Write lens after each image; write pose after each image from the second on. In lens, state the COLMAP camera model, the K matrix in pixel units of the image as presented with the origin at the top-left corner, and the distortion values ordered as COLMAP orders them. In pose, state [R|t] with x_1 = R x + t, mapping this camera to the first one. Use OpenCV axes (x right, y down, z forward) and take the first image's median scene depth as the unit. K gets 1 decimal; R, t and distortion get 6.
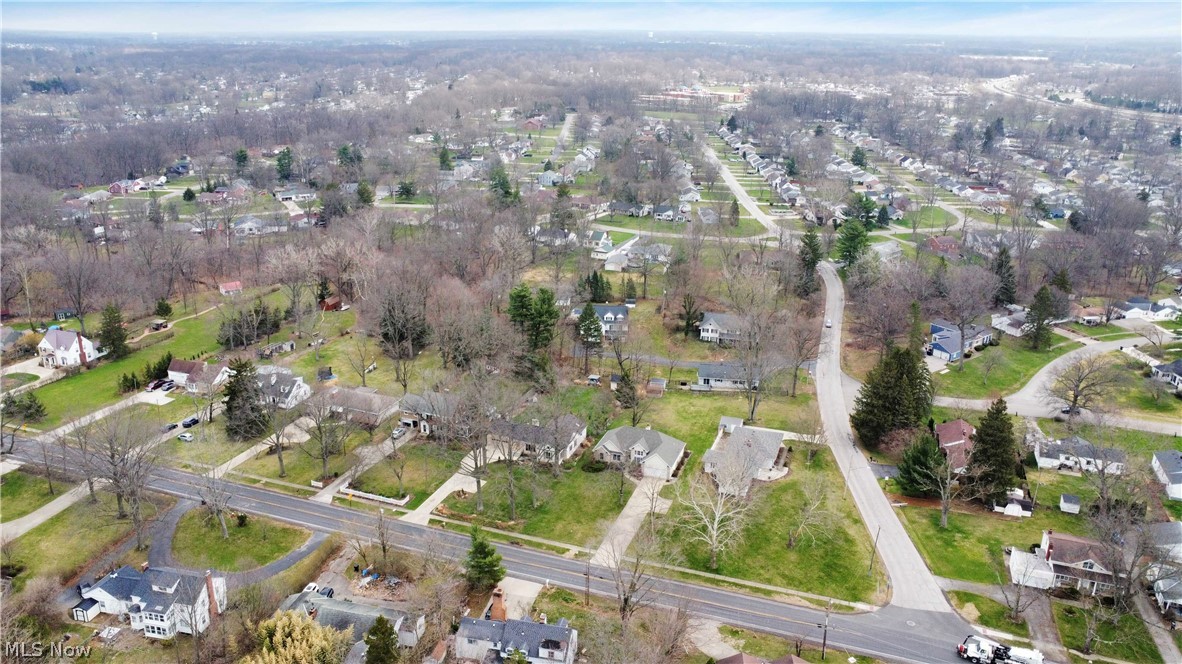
lens RADIAL K [[877.3, 0, 591.0], [0, 877.3, 332.0], [0, 0, 1]] dist [-0.173324, 0.240968]
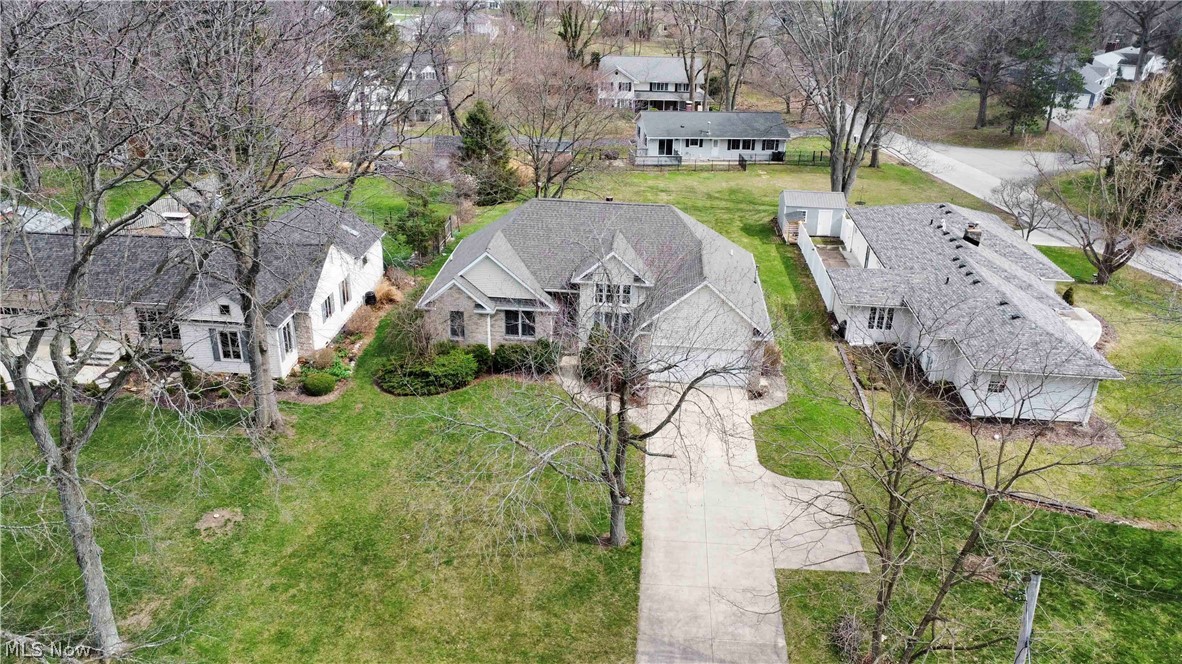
lens RADIAL K [[877.3, 0, 591.0], [0, 877.3, 332.0], [0, 0, 1]] dist [-0.173324, 0.240968]
pose [[0.966849, -0.100181, 0.234875, -0.009032], [0.076954, 0.991376, 0.106071, 0.119086], [-0.243476, -0.084480, 0.966221, 0.743576]]
